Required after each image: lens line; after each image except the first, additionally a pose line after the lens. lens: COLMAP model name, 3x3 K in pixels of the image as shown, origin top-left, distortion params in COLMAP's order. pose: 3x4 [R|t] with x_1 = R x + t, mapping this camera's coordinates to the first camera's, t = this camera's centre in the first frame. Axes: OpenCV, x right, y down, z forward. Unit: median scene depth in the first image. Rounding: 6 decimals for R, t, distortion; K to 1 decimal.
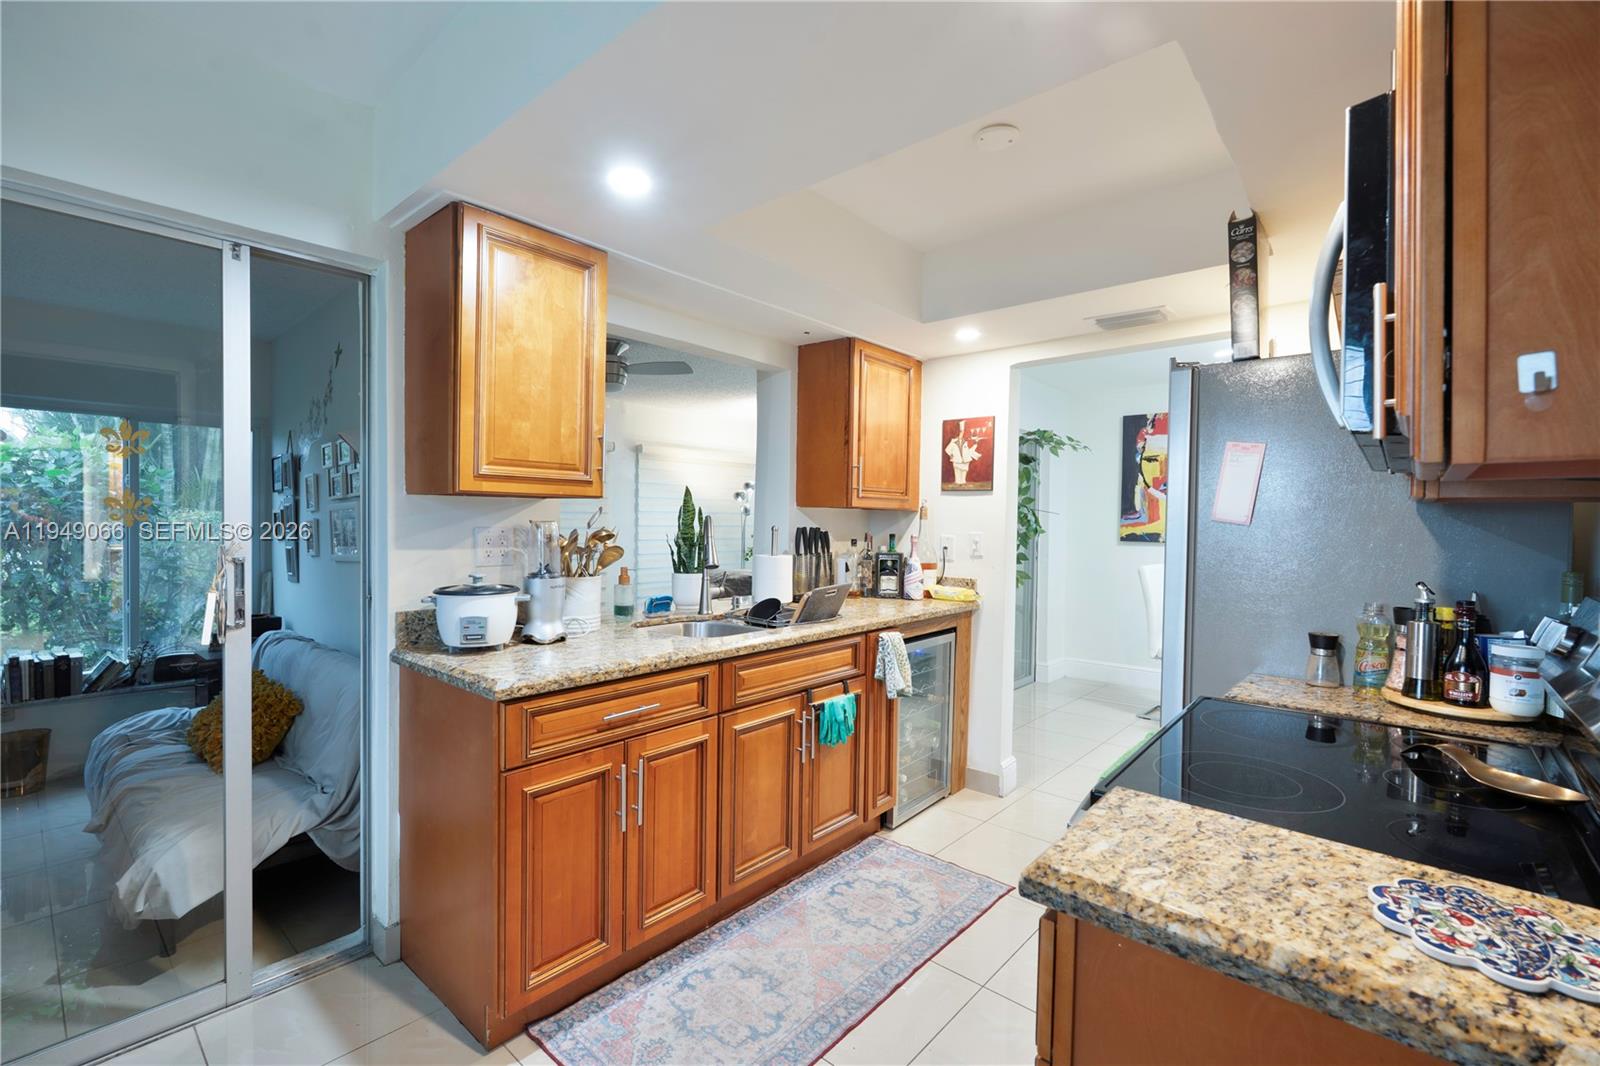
lens RADIAL K [[704.9, 0, 797.2], [0, 704.9, 524.3], [0, 0, 1]] dist [0.001655, 0.000497]
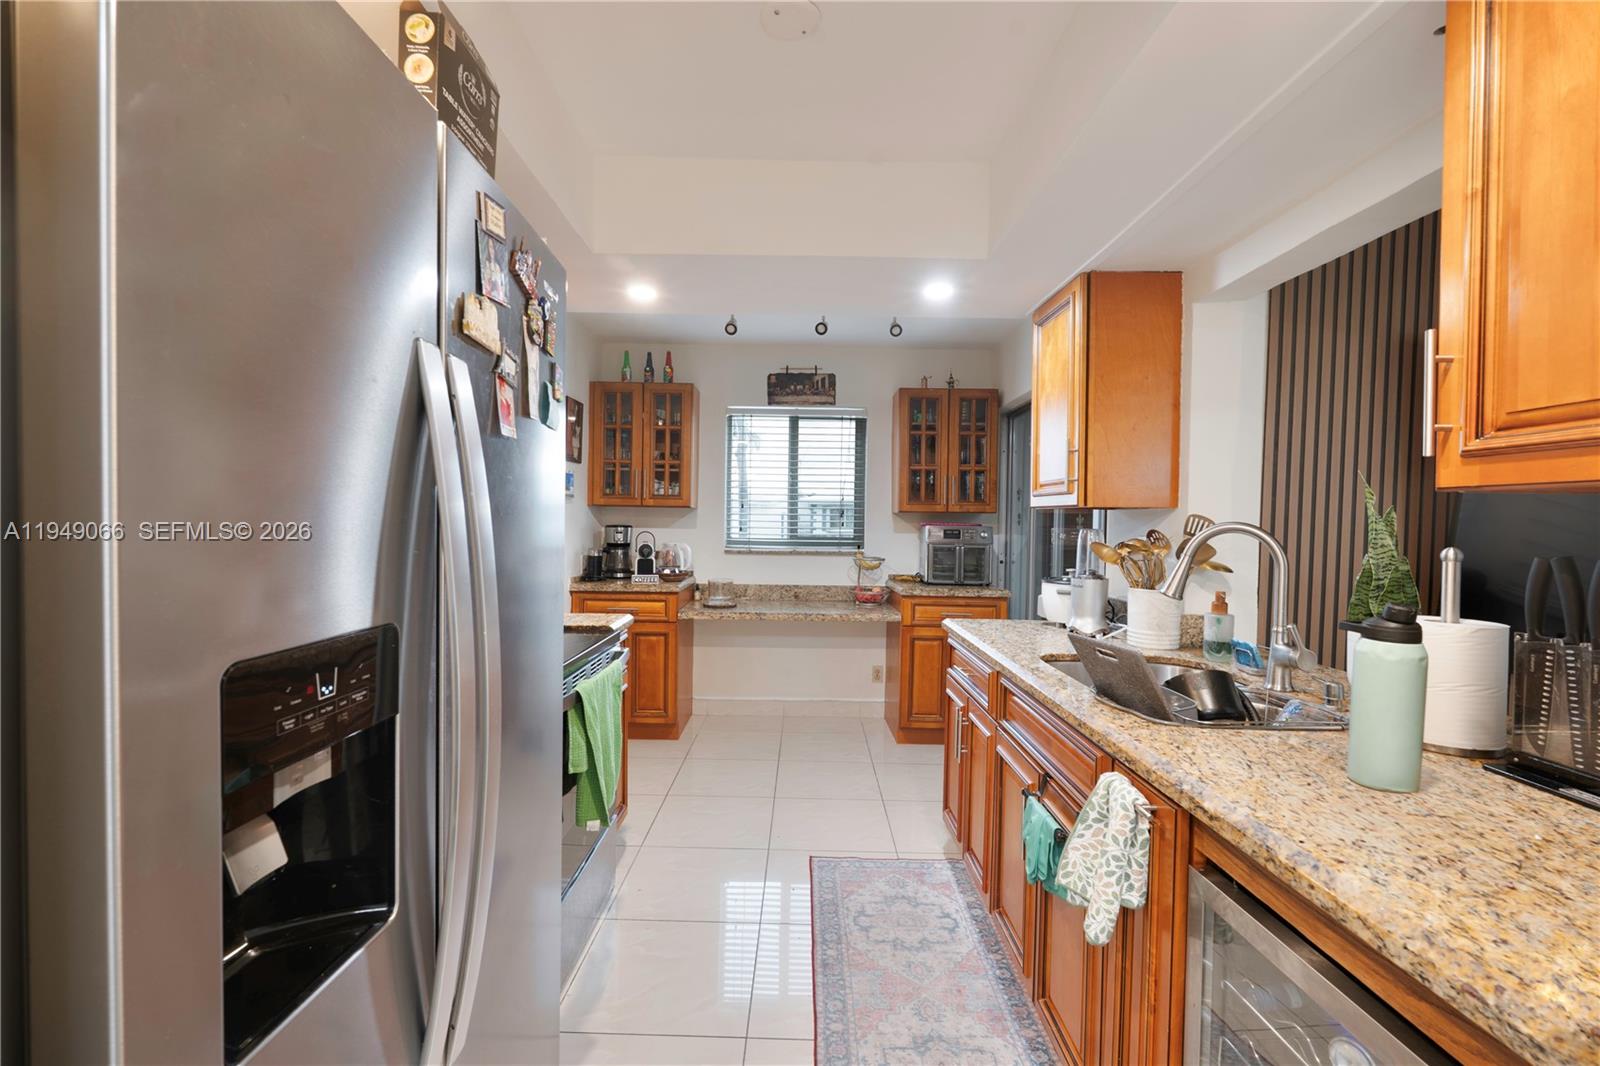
lens RADIAL K [[704.9, 0, 798.5], [0, 704.9, 532.5], [0, 0, 1]] dist [0.001655, 0.000497]
pose [[-0.751544, -0.009164, -0.659619, 0.309628], [-0.025753, 0.999549, 0.015456, -0.003182], [0.659180, 0.028603, -0.751441, 0.644772]]
